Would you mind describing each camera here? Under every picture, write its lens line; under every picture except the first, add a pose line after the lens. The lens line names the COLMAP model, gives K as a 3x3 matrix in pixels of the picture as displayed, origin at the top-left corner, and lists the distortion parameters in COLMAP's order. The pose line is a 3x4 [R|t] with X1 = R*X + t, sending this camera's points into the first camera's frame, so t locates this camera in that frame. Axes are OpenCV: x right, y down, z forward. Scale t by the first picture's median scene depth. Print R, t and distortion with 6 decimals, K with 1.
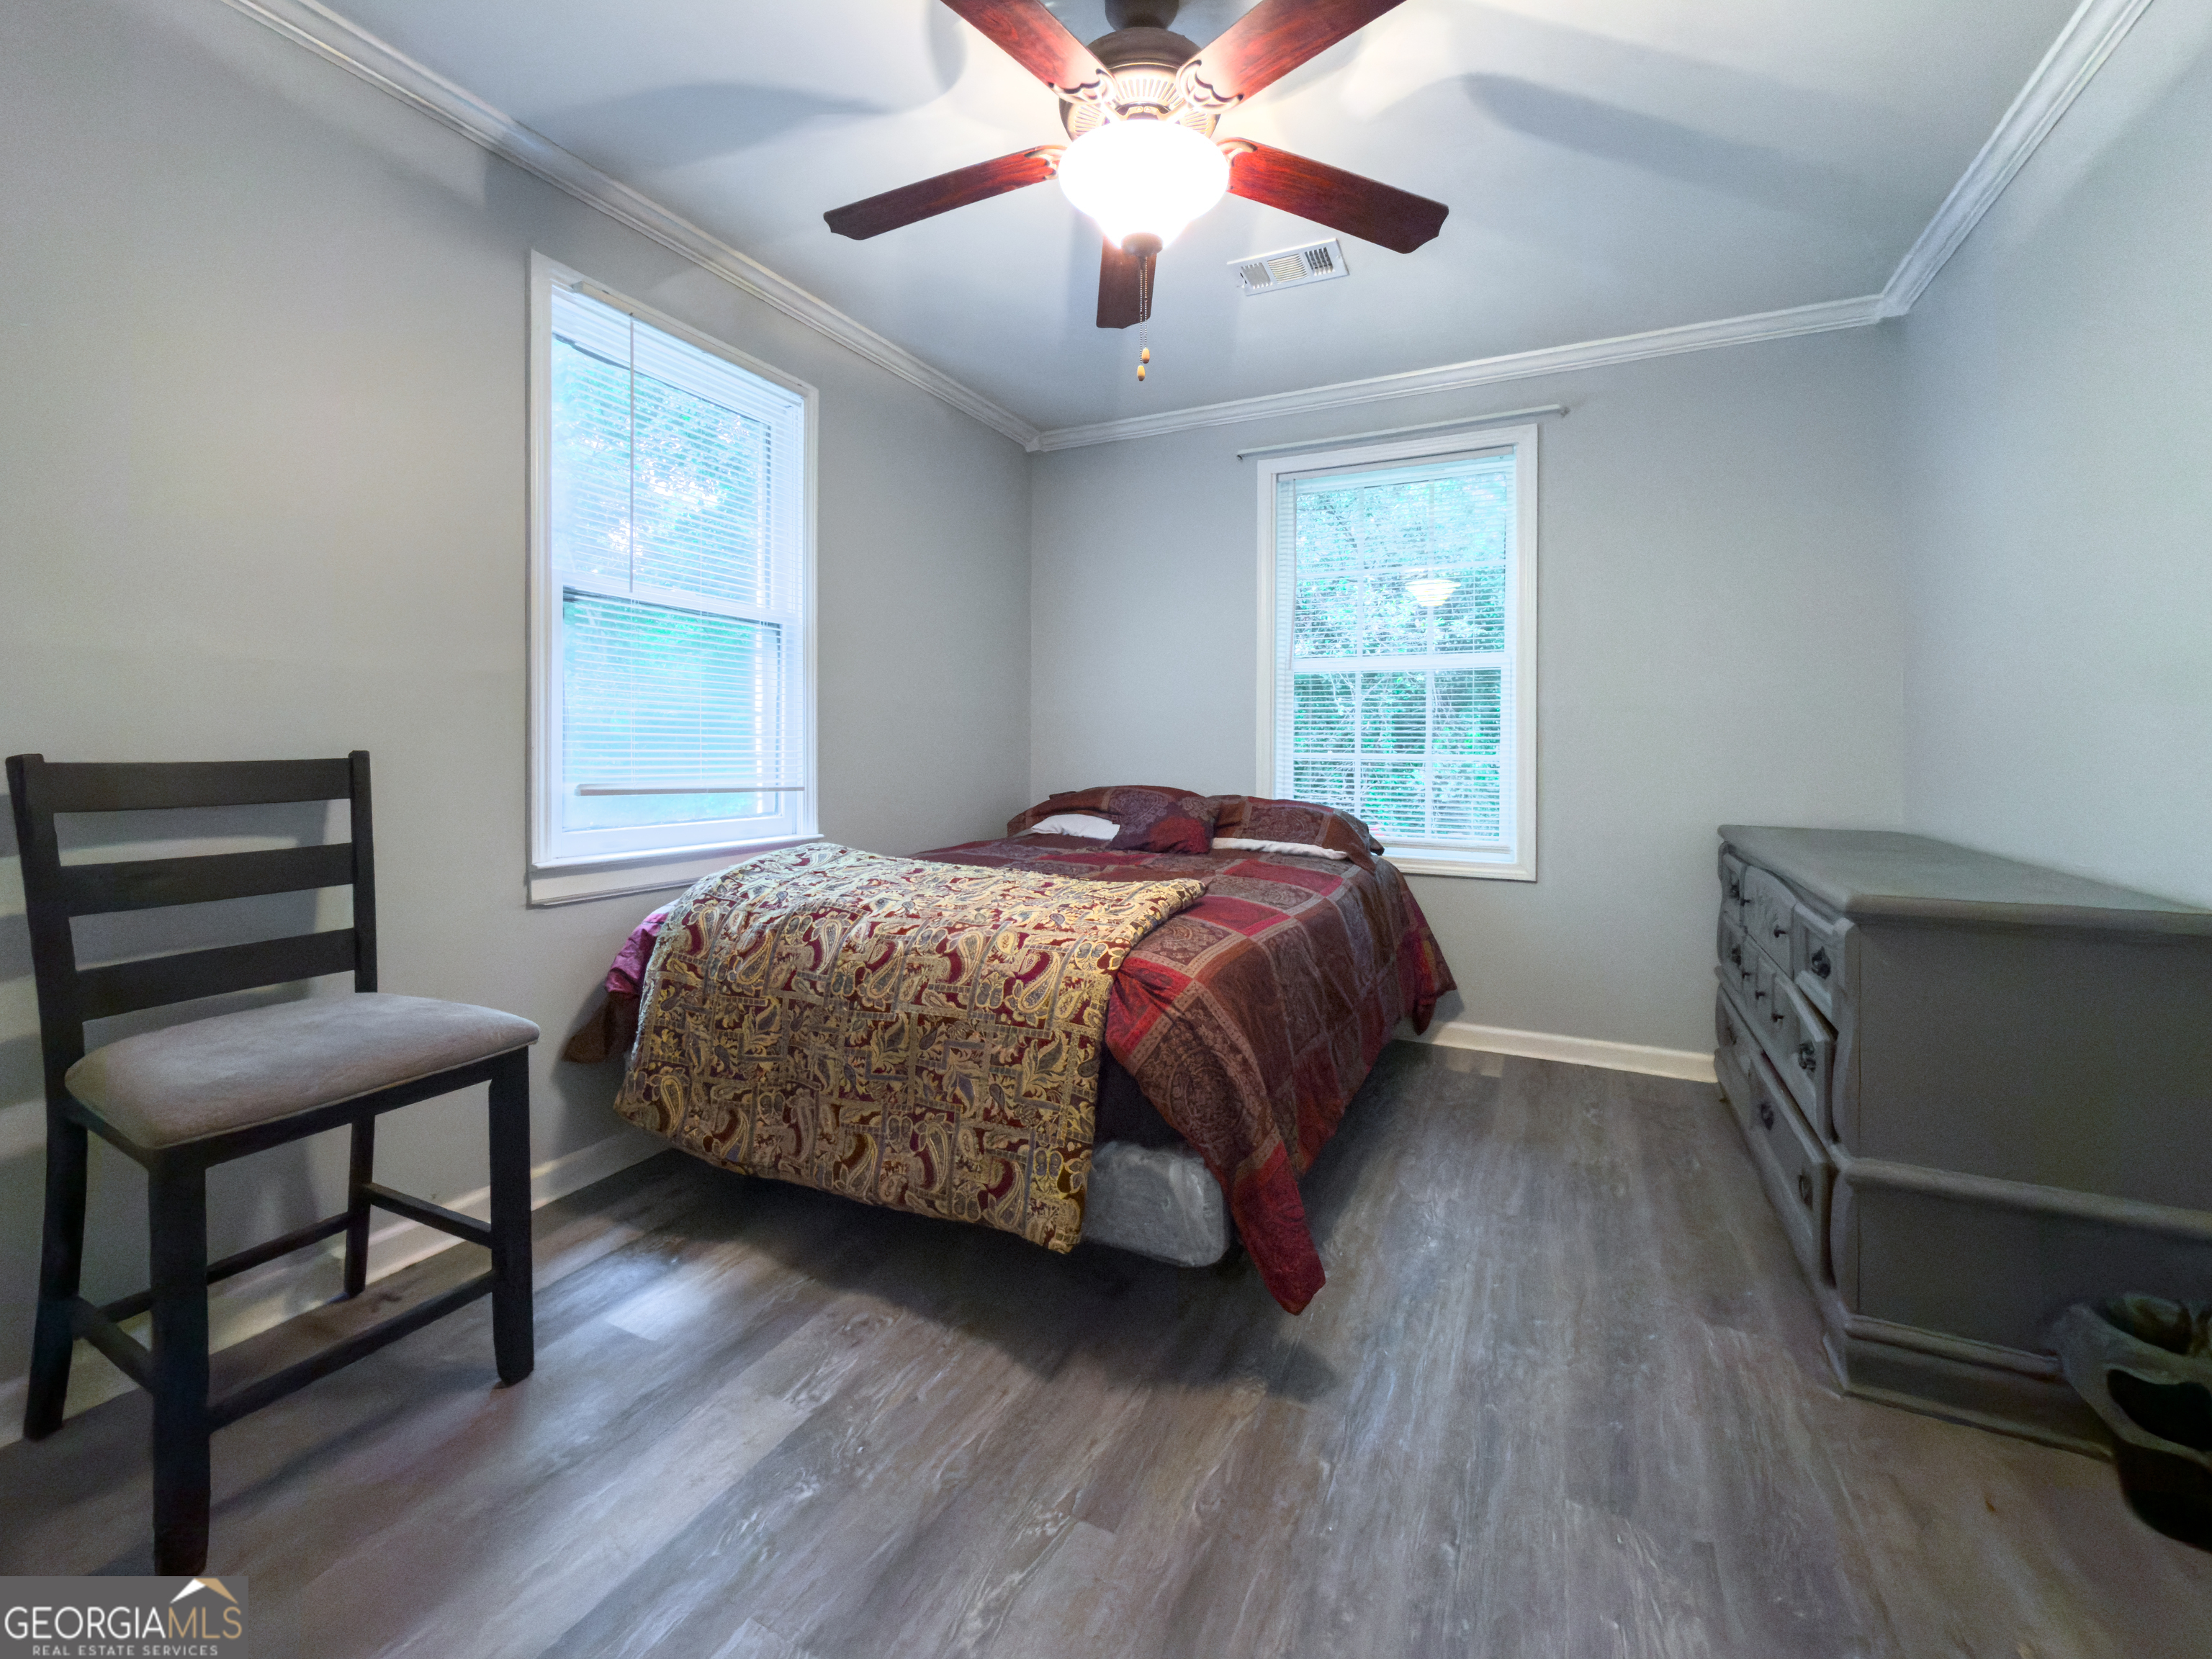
lens RADIAL K [[912.8, 0, 1090.9], [0, 912.8, 752.1], [0, 0, 1]] dist [0.000188, 0.000127]
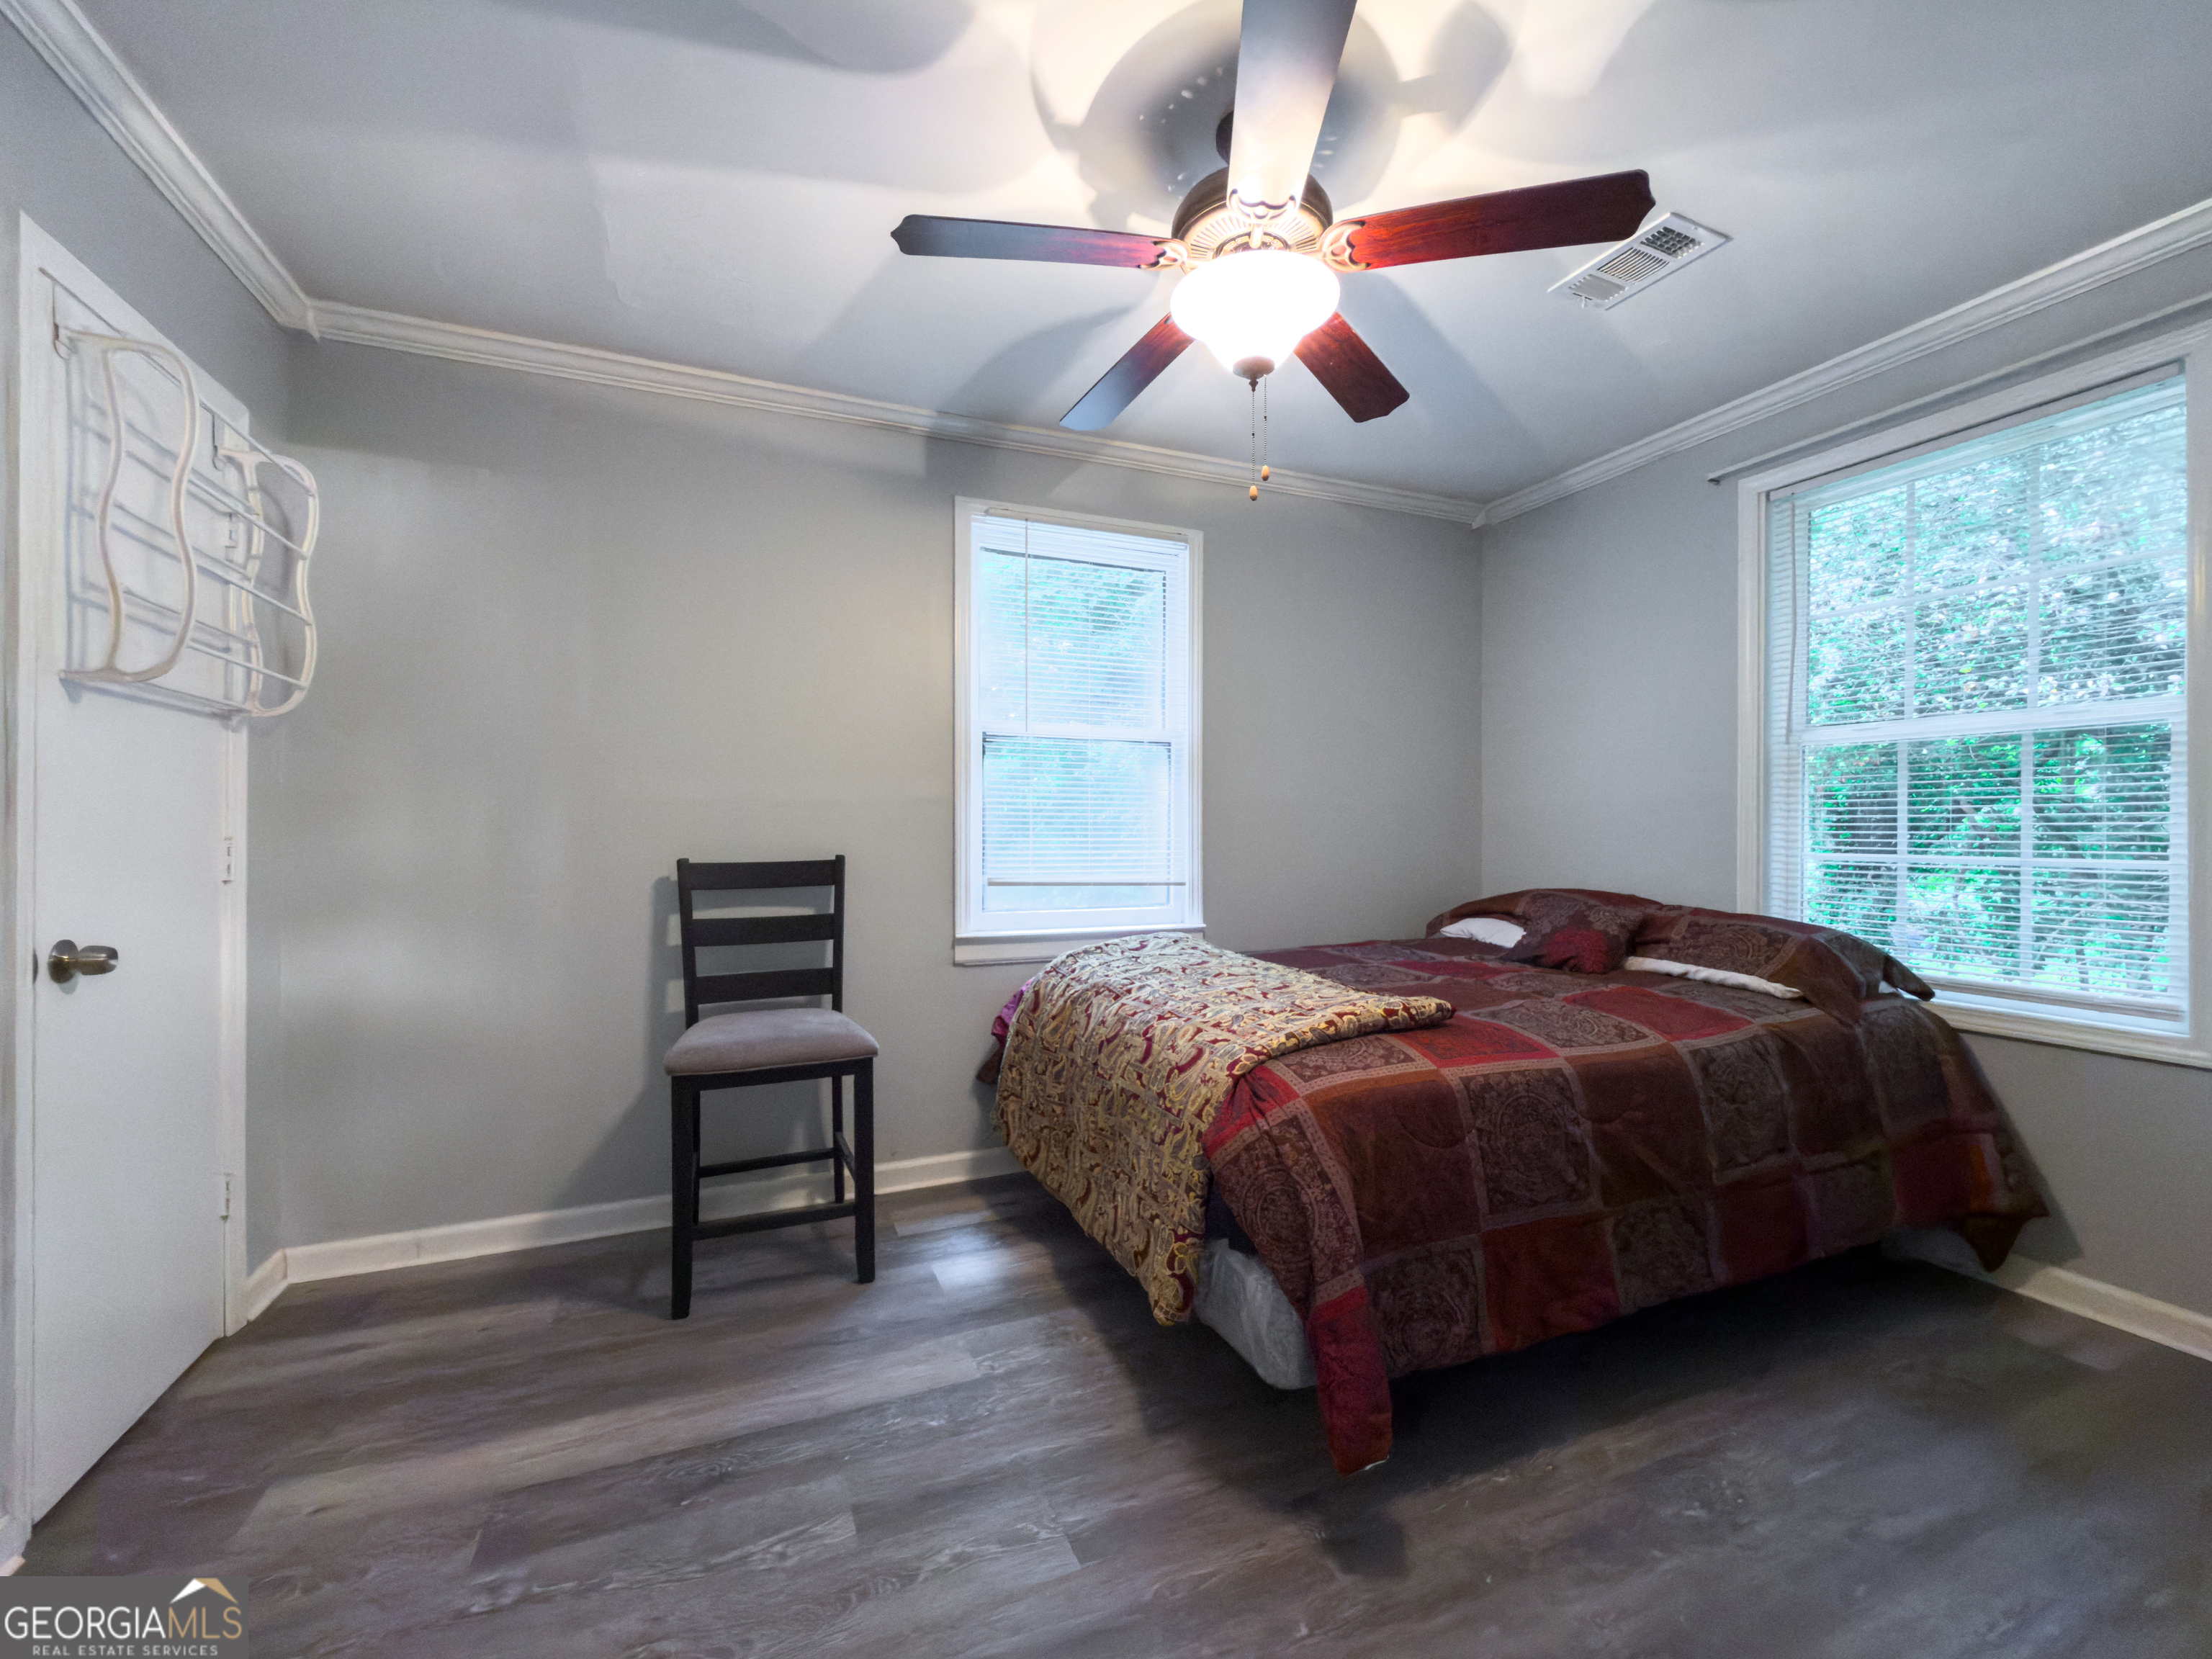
lens RADIAL K [[898.5, 0, 1106.0], [0, 898.5, 829.5], [0, 0, 1]] dist [-0.001367, -0.000070]
pose [[0.761368, -0.009122, -0.648255, 0.516774], [0.003746, 0.999946, -0.009671, -0.026286], [0.648309, 0.004935, 0.761362, 0.115517]]
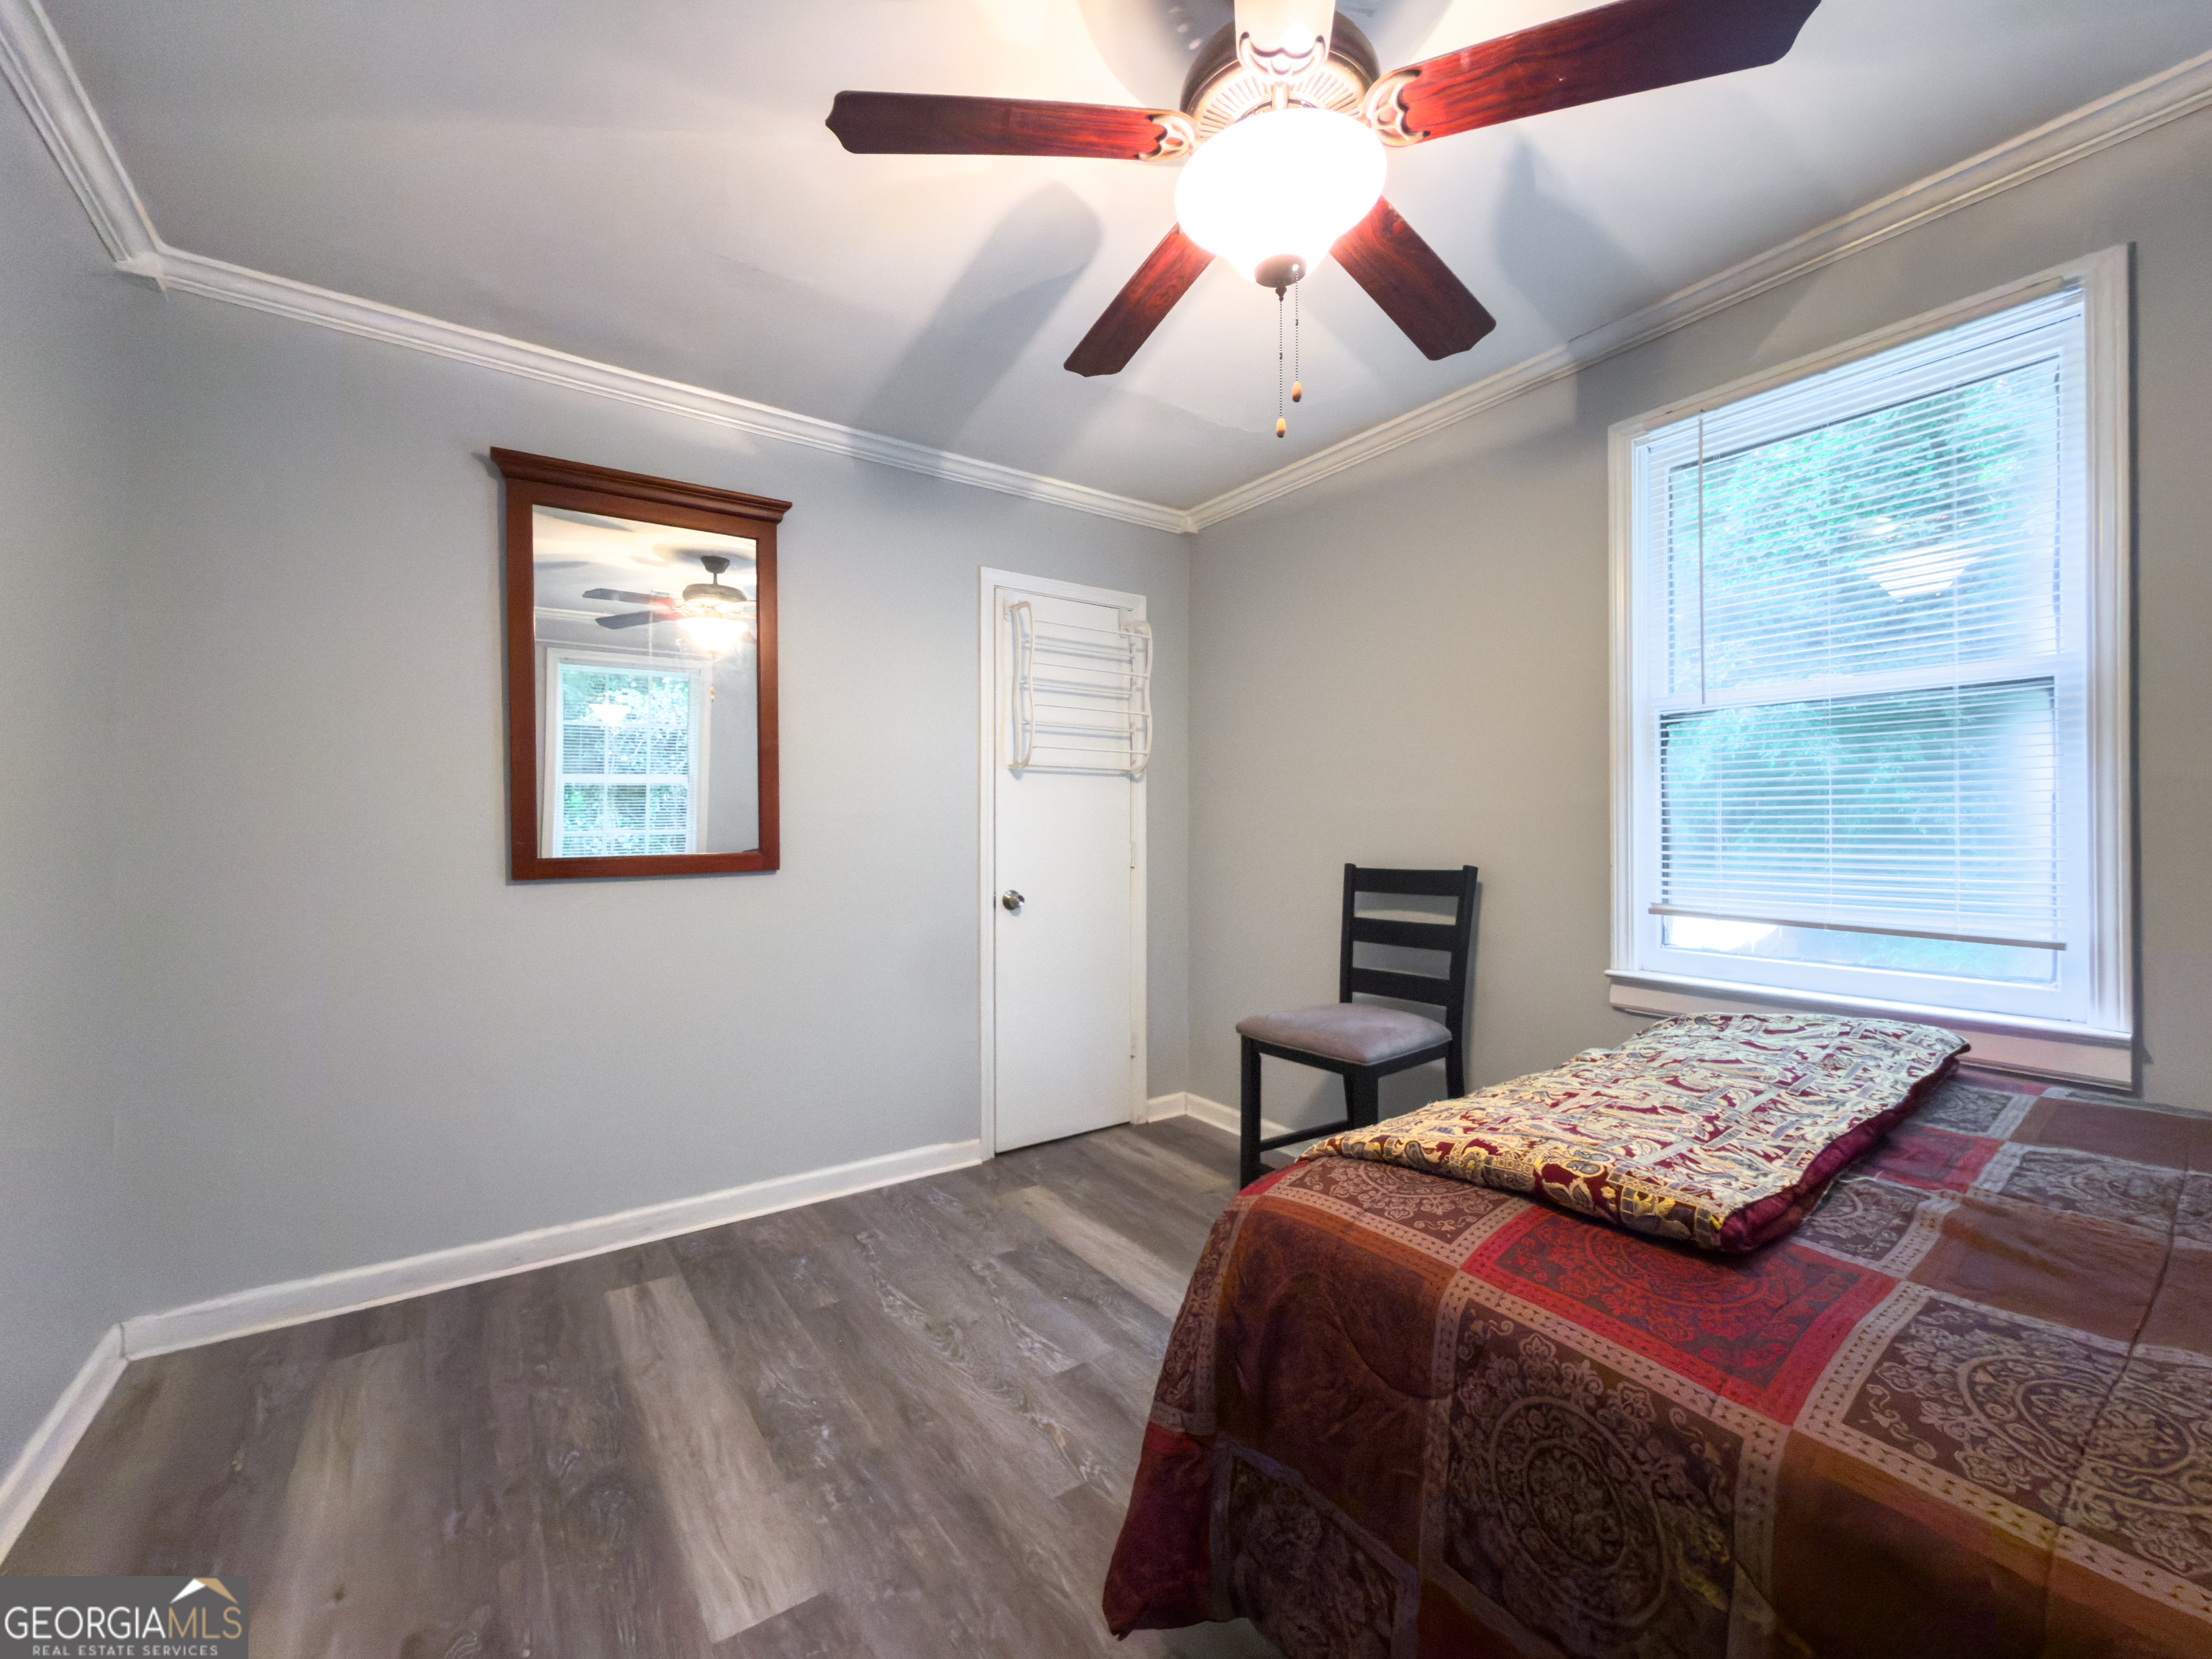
lens RADIAL K [[898.5, 0, 1106.0], [0, 898.5, 829.5], [0, 0, 1]] dist [-0.001367, -0.000070]
pose [[-0.459116, -0.011201, -0.888306, 0.742979], [-0.006671, 0.999936, -0.009161, -0.041186], [0.888351, 0.001720, -0.459161, 1.092935]]
